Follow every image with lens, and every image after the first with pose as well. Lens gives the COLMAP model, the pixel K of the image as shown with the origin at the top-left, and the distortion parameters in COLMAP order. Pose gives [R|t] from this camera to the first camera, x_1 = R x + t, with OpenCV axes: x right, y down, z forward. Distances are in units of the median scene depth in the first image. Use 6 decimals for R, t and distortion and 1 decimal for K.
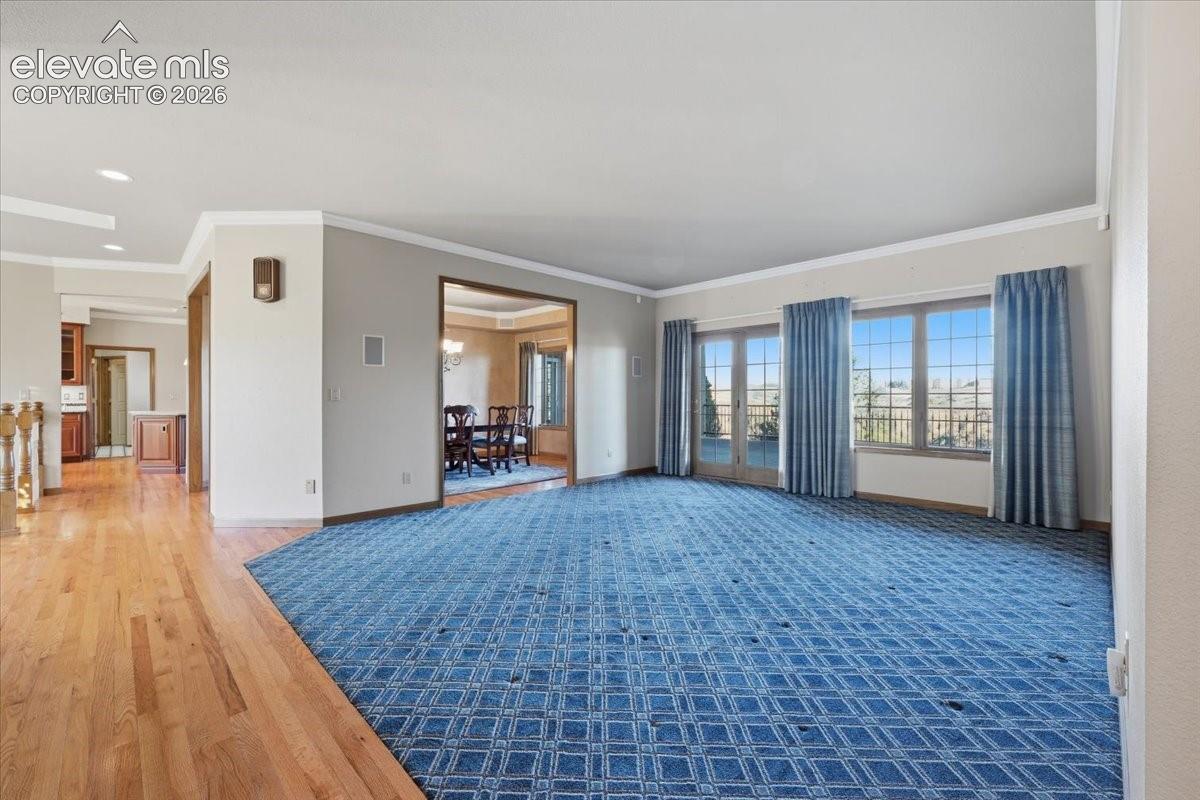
lens RADIAL K [[501.3, 0, 600.6], [0, 501.3, 408.0], [0, 0, 1]] dist [-0.000525, -0.000121]
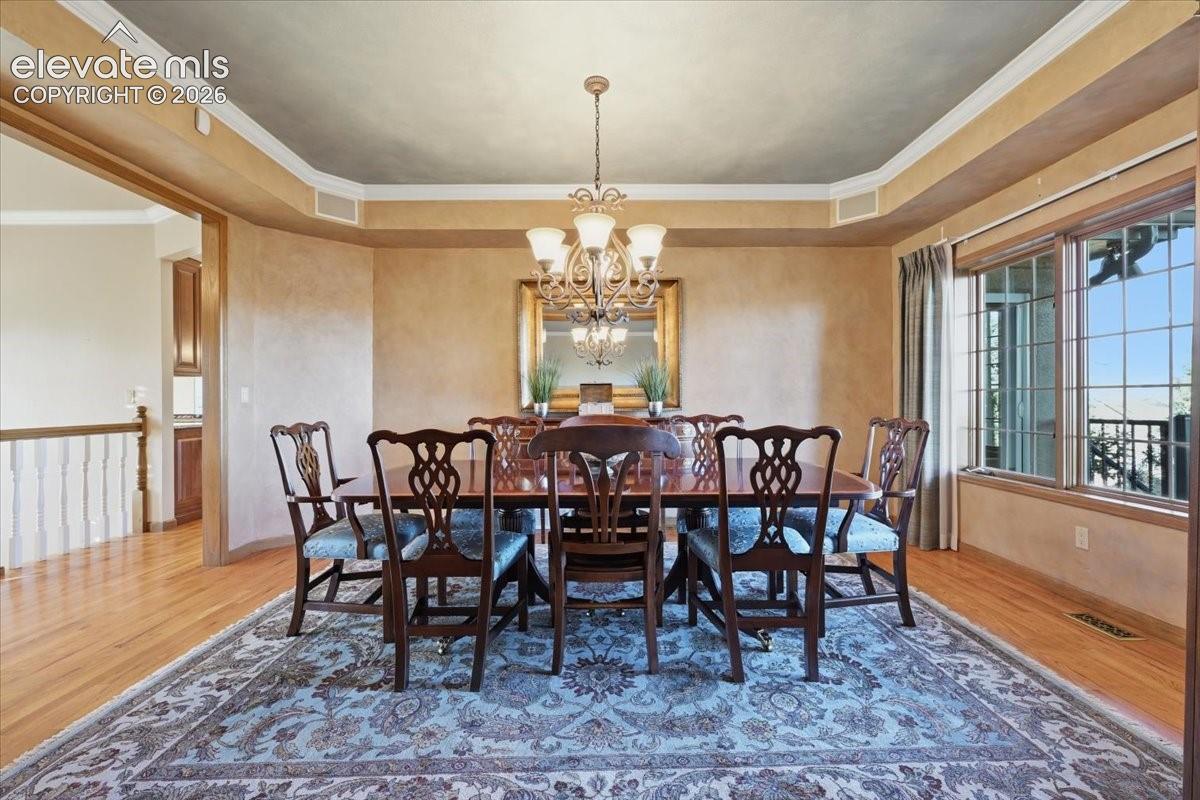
lens RADIAL K [[504.2, 0, 600.0], [0, 504.2, 400.0], [0, 0, 1]] dist [-0.000885, 0.000026]
pose [[0.723421, -0.003140, -0.690400, -0.061173], [-0.007498, 0.999895, -0.012404, -0.010285], [0.690367, 0.014150, 0.723321, 0.575256]]
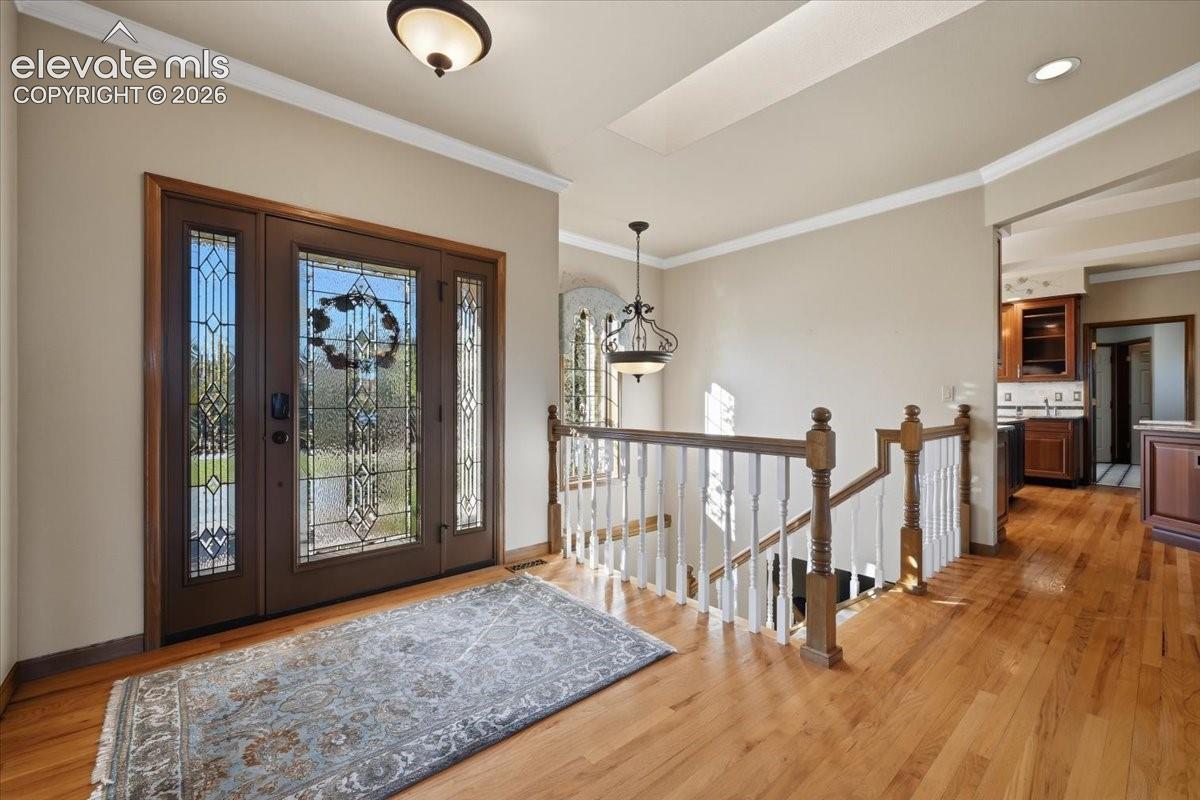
lens RADIAL K [[502.8, 0, 601.2], [0, 502.8, 394.3], [0, 0, 1]] dist [-0.000534, -0.000241]
pose [[-0.041148, -0.009628, -0.999107, -0.287221], [-0.018653, 0.999787, -0.008867, -0.006699], [0.998979, 0.018271, -0.041318, 0.348453]]
